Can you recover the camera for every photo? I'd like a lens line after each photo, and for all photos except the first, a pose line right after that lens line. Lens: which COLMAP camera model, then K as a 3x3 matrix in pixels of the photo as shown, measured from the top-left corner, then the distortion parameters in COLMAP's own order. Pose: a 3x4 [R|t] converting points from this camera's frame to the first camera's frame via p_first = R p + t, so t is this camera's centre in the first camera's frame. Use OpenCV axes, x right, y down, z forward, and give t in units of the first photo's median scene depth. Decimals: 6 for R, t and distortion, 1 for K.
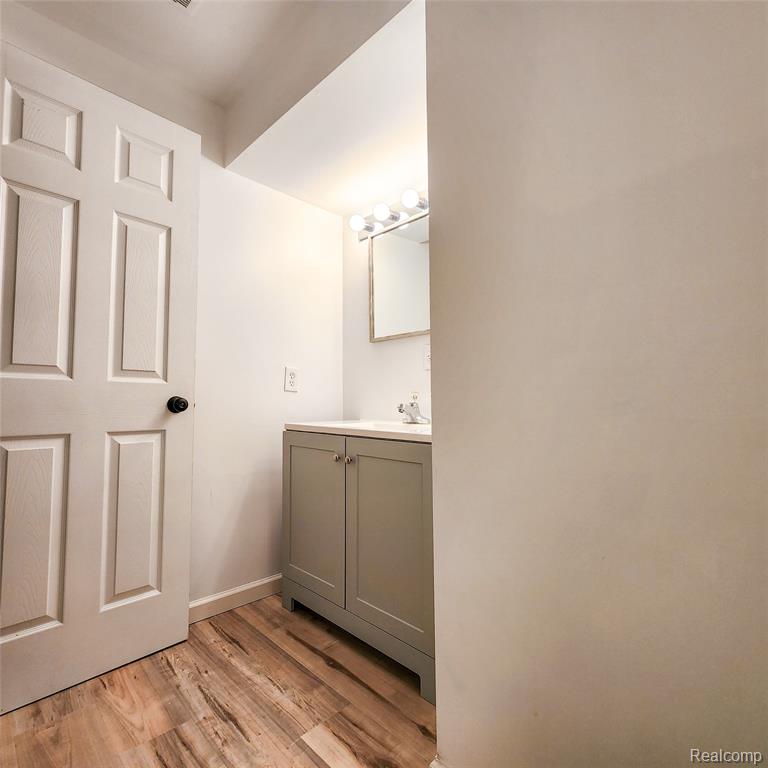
lens RADIAL K [[420.9, 0, 384.0], [0, 420.9, 384.0], [0, 0, 1]] dist [0.002889, -0.000377]
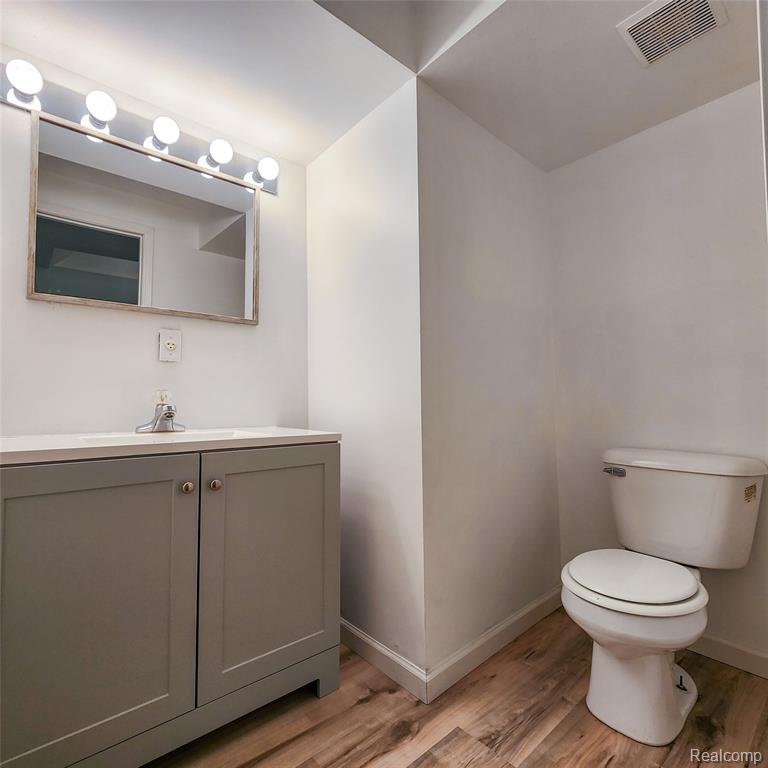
lens RADIAL K [[420.9, 0, 384.0], [0, 420.9, 384.0], [0, 0, 1]] dist [0.002889, -0.000377]
pose [[0.071480, 0.041263, 0.996588, -0.932285], [-0.045489, 0.998239, -0.038069, 0.031732], [-0.996404, -0.042613, 0.073232, 0.813240]]
